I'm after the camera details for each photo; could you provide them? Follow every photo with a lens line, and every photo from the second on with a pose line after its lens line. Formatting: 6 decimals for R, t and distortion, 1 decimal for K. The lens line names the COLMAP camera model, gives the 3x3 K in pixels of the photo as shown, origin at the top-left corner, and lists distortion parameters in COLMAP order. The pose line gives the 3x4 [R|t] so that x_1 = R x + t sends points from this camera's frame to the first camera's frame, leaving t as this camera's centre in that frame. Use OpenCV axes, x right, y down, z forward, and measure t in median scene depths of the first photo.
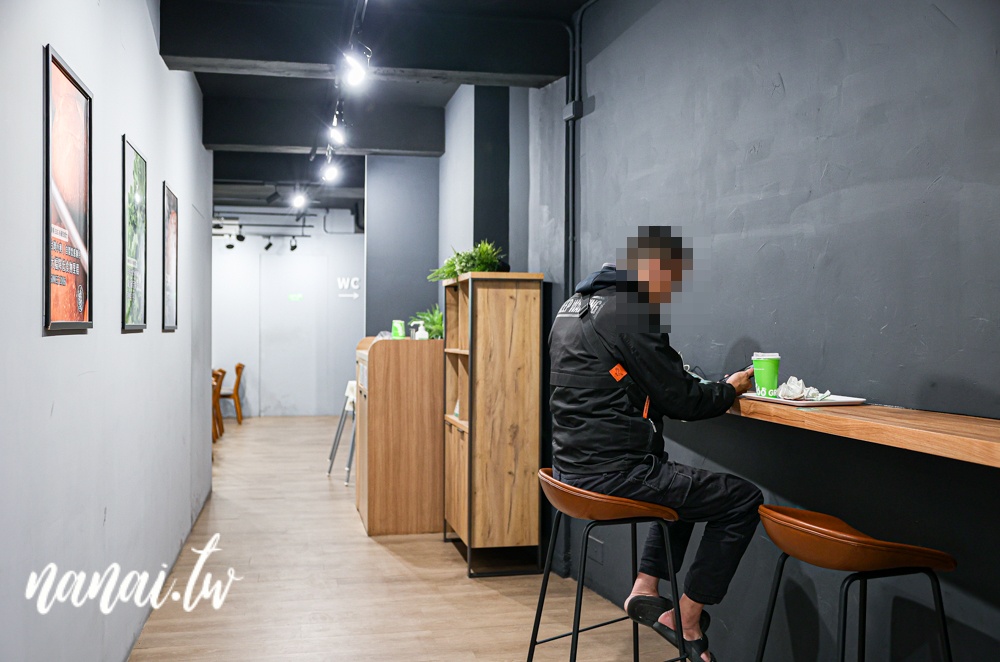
lens RADIAL K [[928.0, 0, 500.9], [0, 928.0, 330.2], [0, 0, 1]] dist [0.008290, 0.000000]
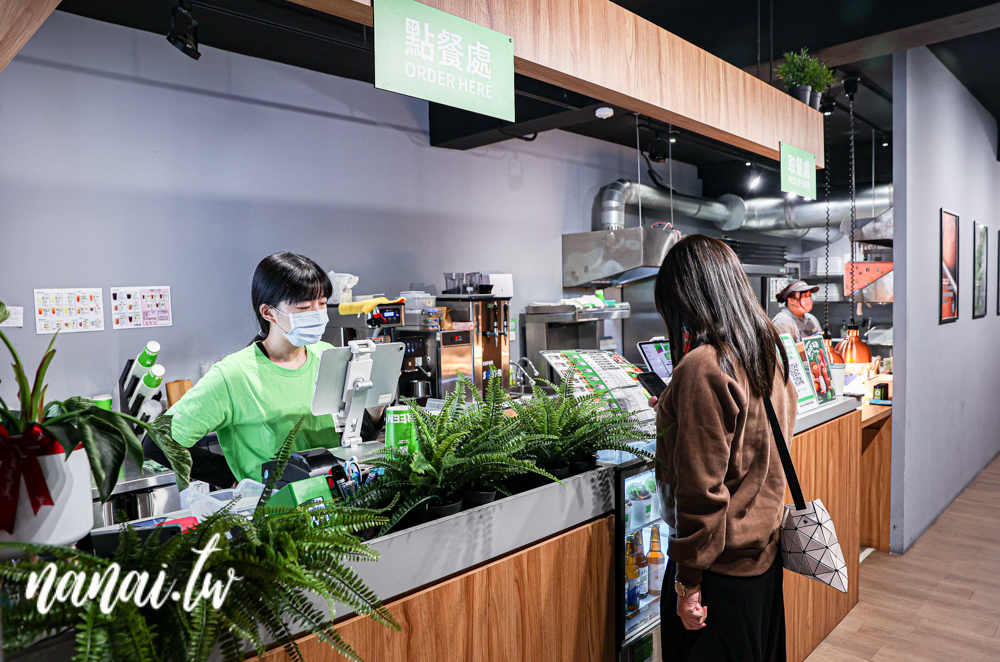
lens RADIAL K [[681.6, 0, 501.3], [0, 681.6, 332.1], [0, 0, 1]] dist [-0.008063, -0.002461]
pose [[0.552311, 0.022031, -0.833347, 0.324262], [0.016785, 0.999154, 0.037539, -0.055398], [0.833469, -0.034721, 0.551474, -0.847193]]
